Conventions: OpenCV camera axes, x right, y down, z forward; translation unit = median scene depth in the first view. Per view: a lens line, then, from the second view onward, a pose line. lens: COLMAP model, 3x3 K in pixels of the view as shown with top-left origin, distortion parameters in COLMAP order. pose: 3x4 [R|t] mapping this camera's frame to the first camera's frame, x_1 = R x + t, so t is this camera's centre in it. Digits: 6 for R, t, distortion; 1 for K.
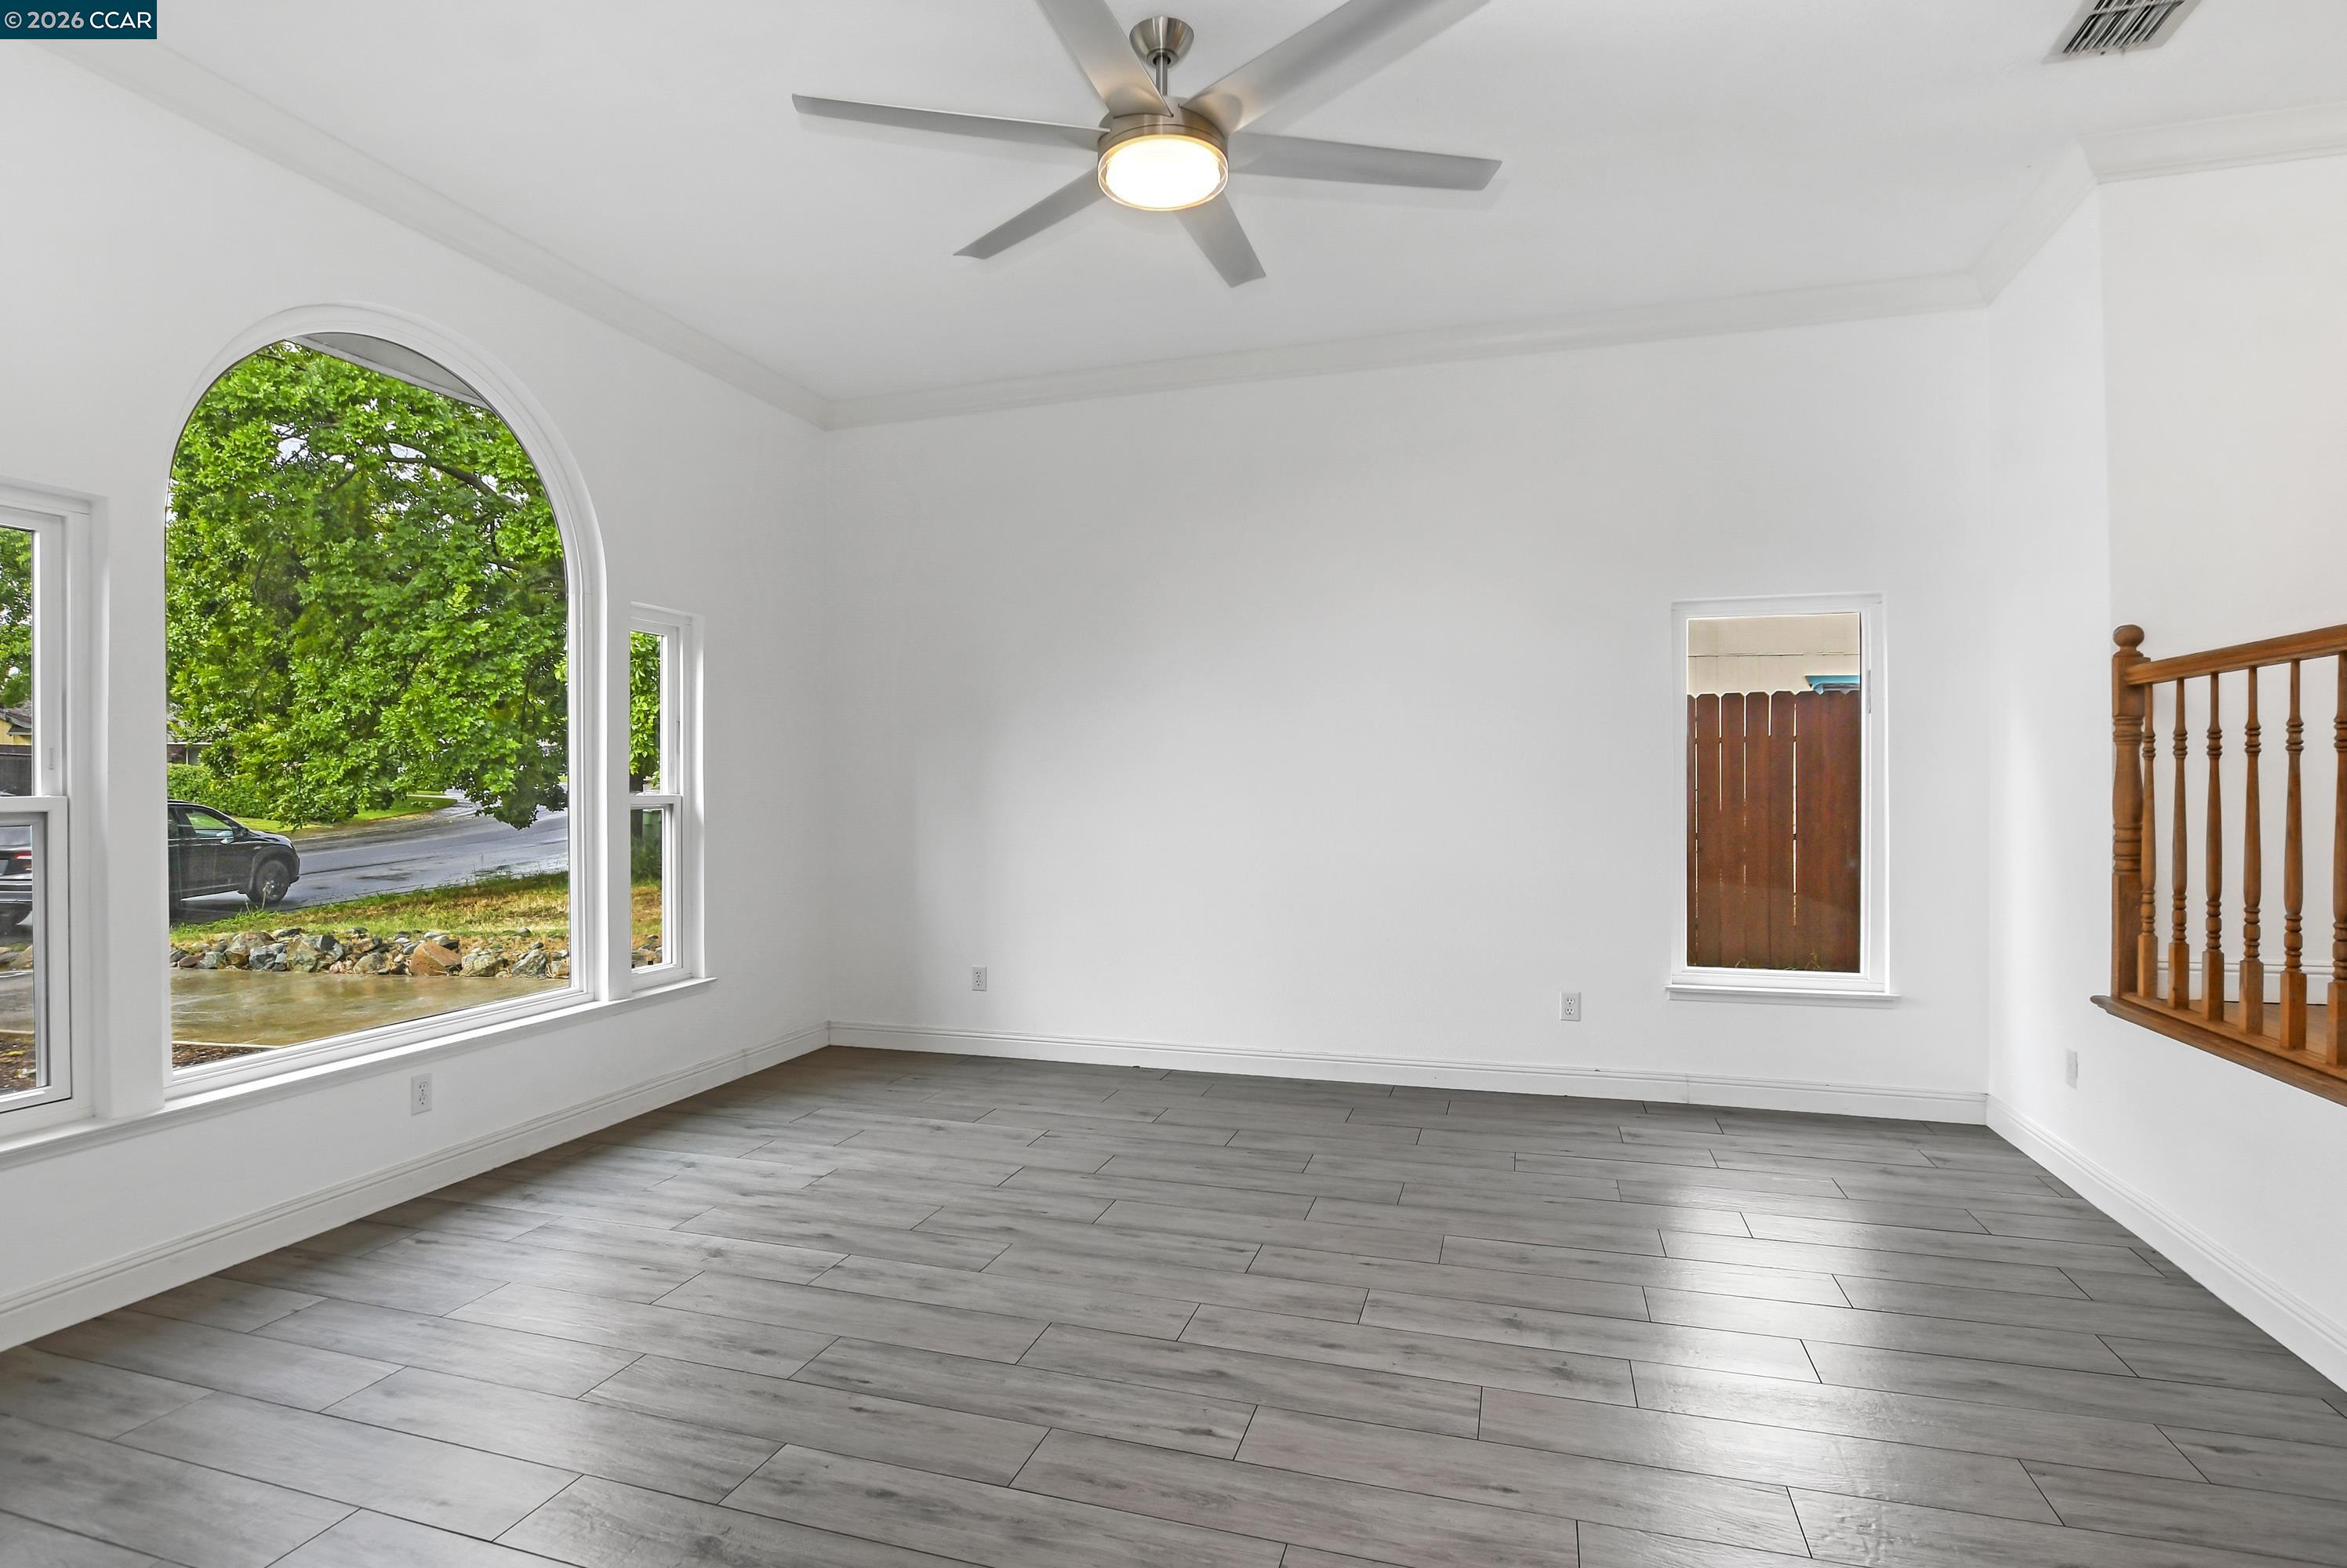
lens RADIAL K [[1104.4, 0, 1192.8], [0, 1104.4, 789.8], [0, 0, 1]] dist [-0.015961, -0.001626]
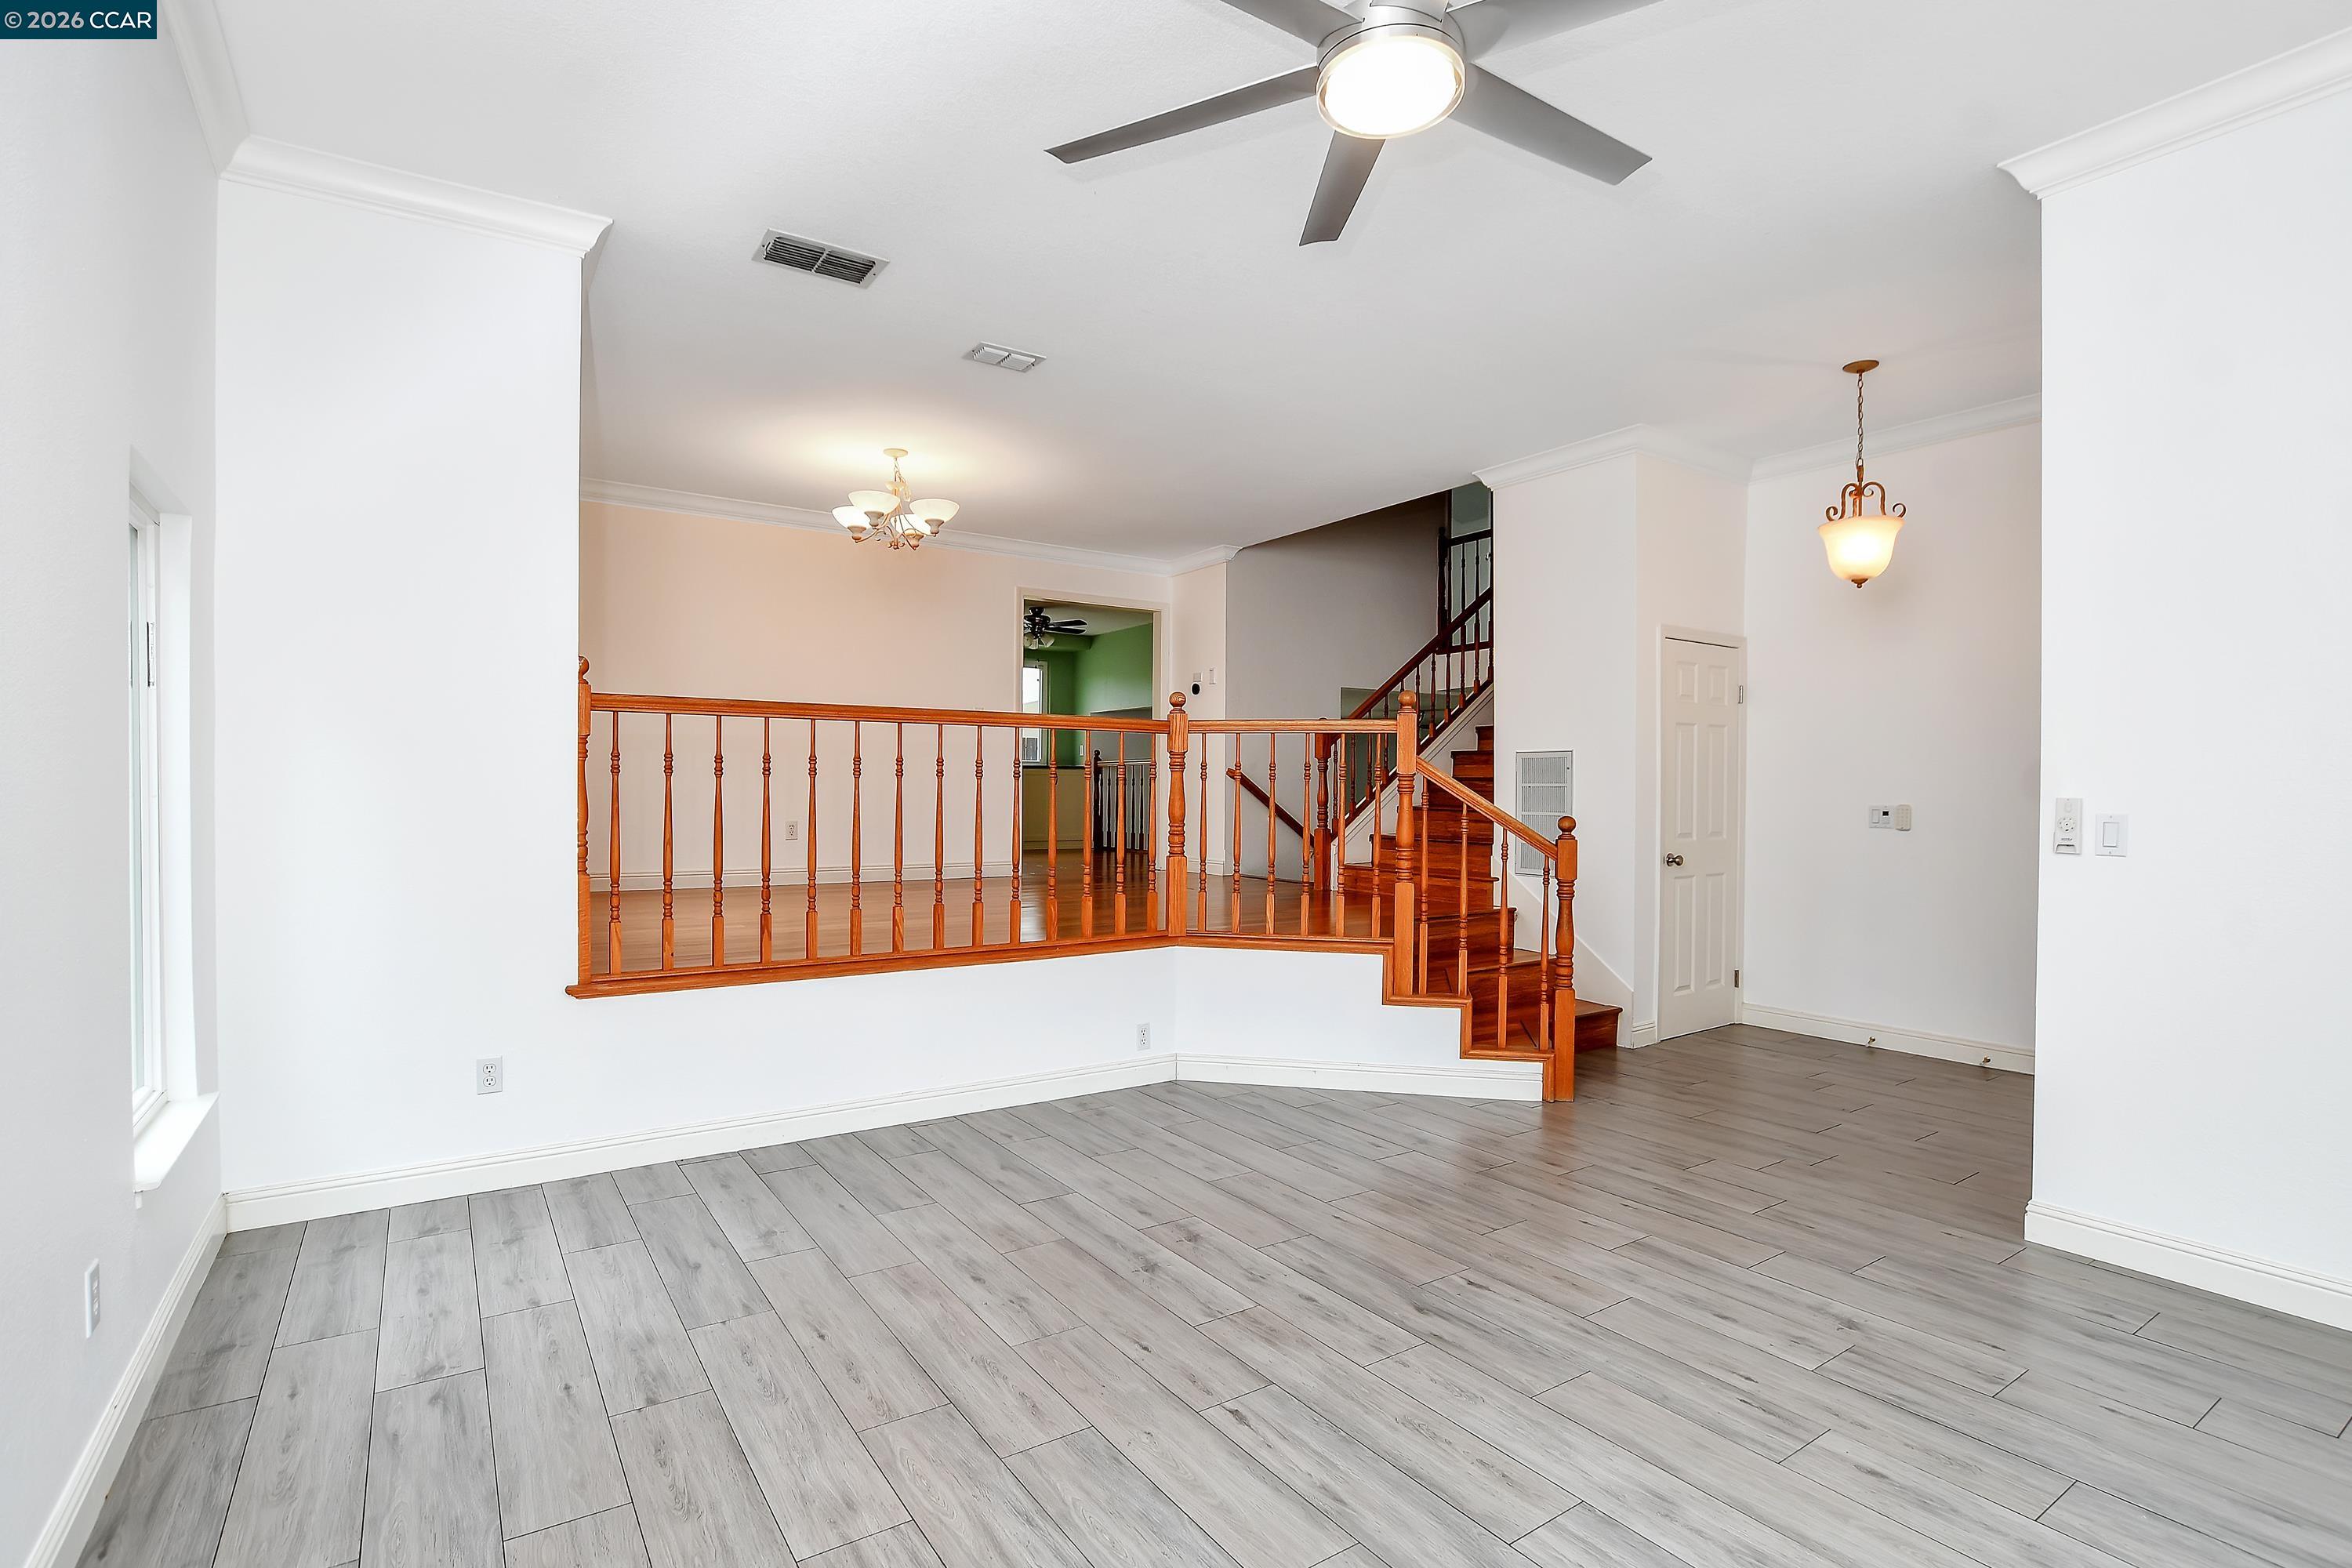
lens RADIAL K [[1117.2, 0, 1201.2], [0, 1117.2, 789.0], [0, 0, 1]] dist [-0.030829, 0.004787]
pose [[-0.761030, -0.003407, 0.648708, -0.525330], [-0.001248, 0.999992, 0.003788, -0.025098], [-0.648716, 0.002073, -0.761028, 1.919077]]
